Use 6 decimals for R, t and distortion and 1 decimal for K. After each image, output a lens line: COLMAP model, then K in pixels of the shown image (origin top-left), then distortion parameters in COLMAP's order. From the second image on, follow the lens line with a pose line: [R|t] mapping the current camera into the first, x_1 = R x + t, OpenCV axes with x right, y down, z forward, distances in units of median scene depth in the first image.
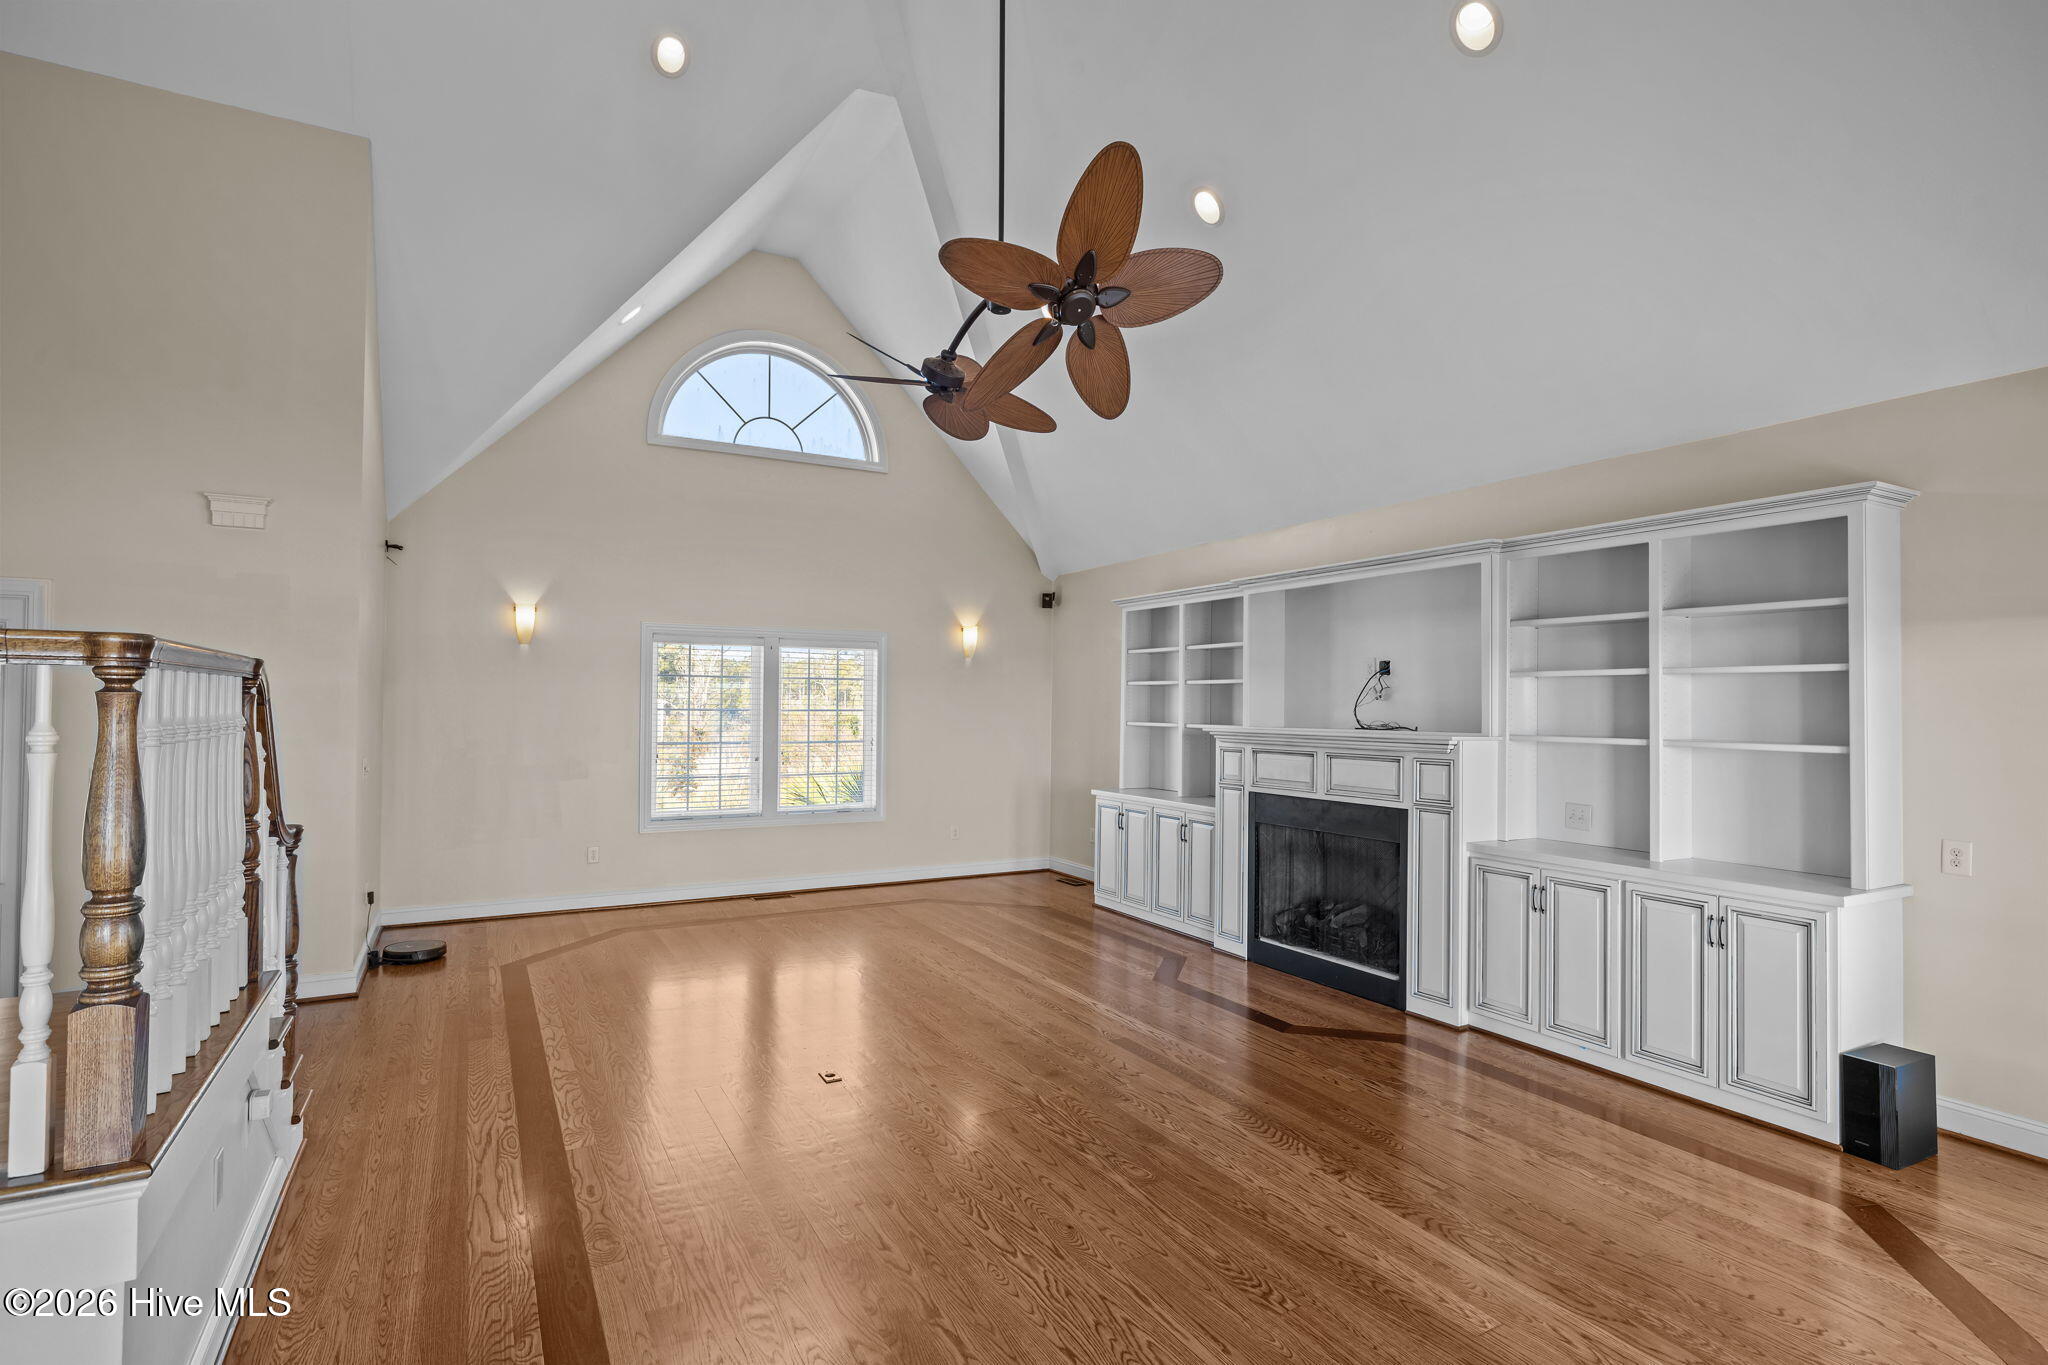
lens RADIAL K [[986.0, 0, 1027.1], [0, 986.0, 688.1], [0, 0, 1]] dist [0.001777, 0.000644]
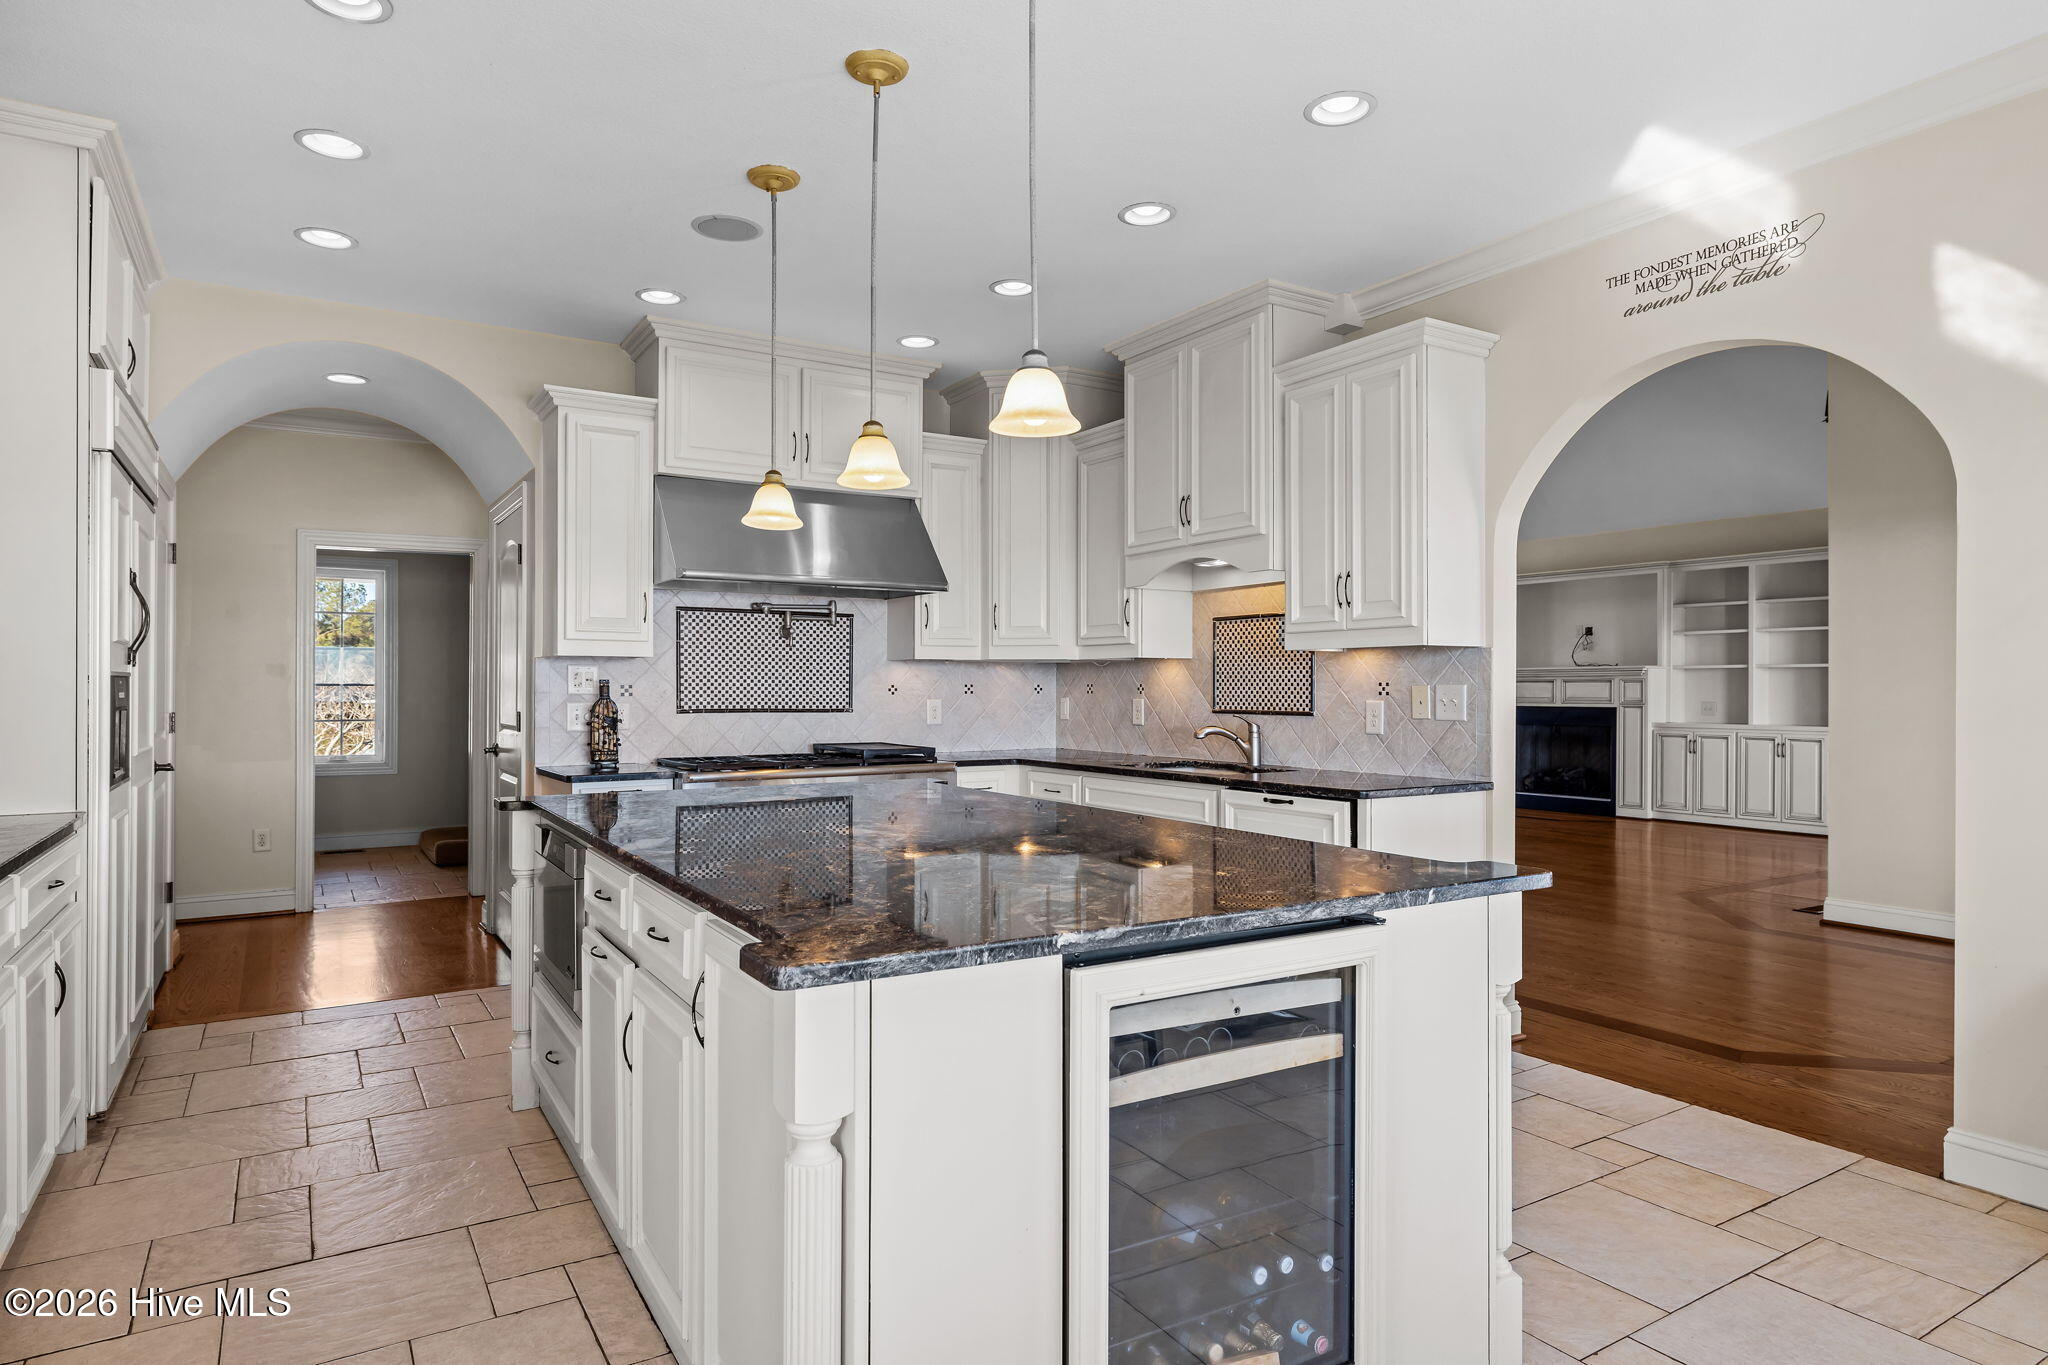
lens RADIAL K [[1169.6, 0, 1033.5], [0, 1169.6, 688.5], [0, 0, 1]] dist [0.011618, 0.000380]
pose [[0.998799, -0.009254, 0.048105, -0.806150], [0.008409, 0.999807, 0.017735, 0.039772], [-0.048260, -0.017309, 0.998685, -1.133575]]
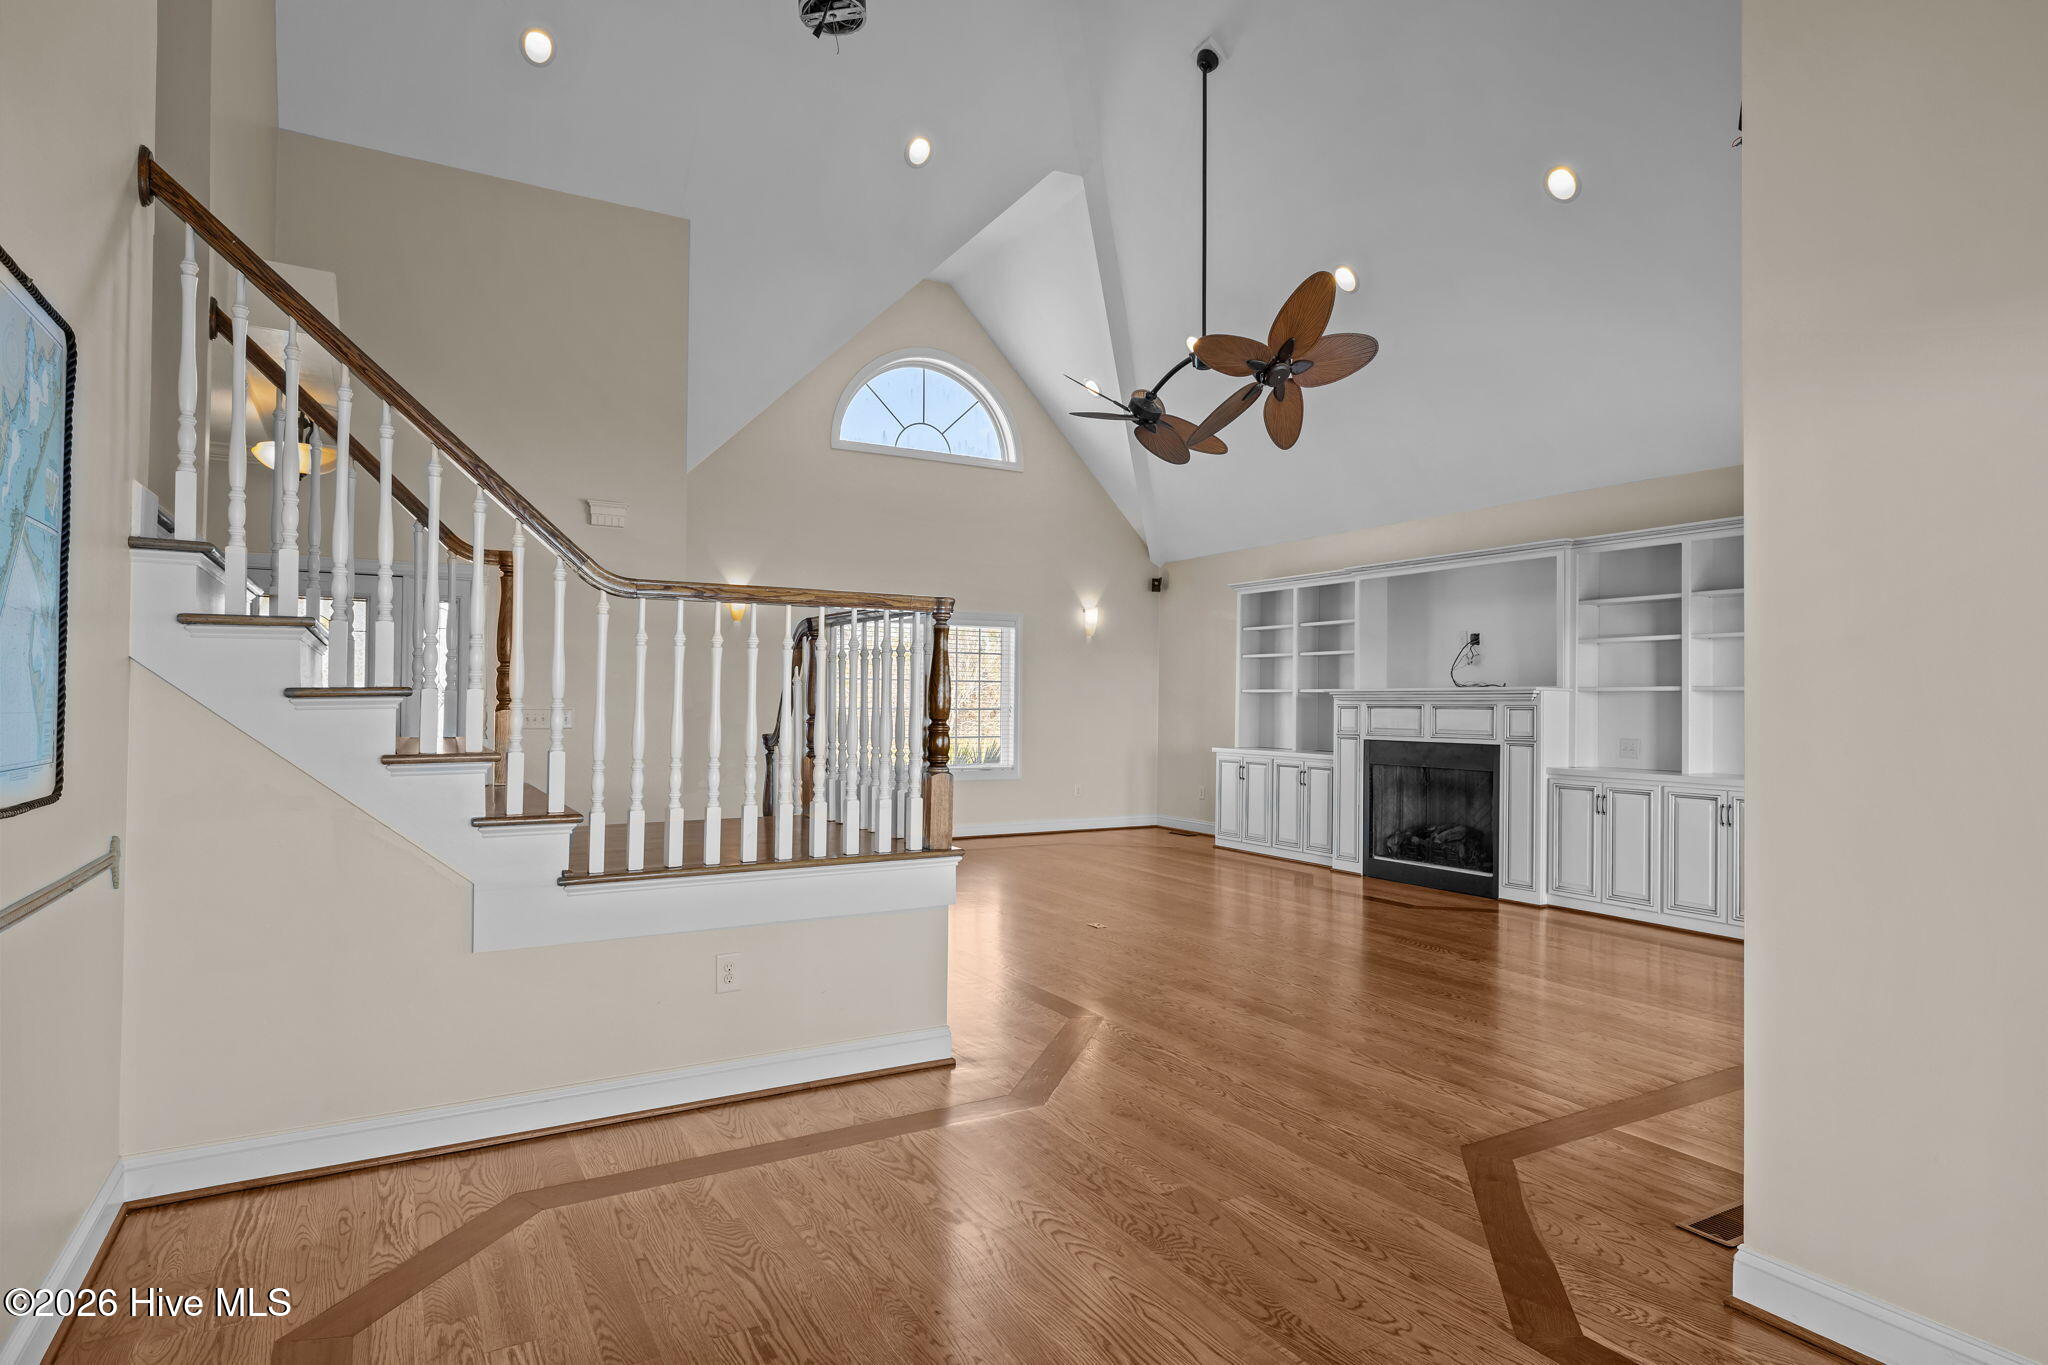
lens RADIAL K [[1104.5, 0, 1028.9], [0, 1104.5, 686.8], [0, 0, 1]] dist [0.004754, -0.001277]
pose [[0.999863, 0.000874, 0.016522, -0.262240], [-0.000917, 0.999996, 0.002606, 0.042737], [-0.016520, -0.002621, 0.999860, -0.453312]]
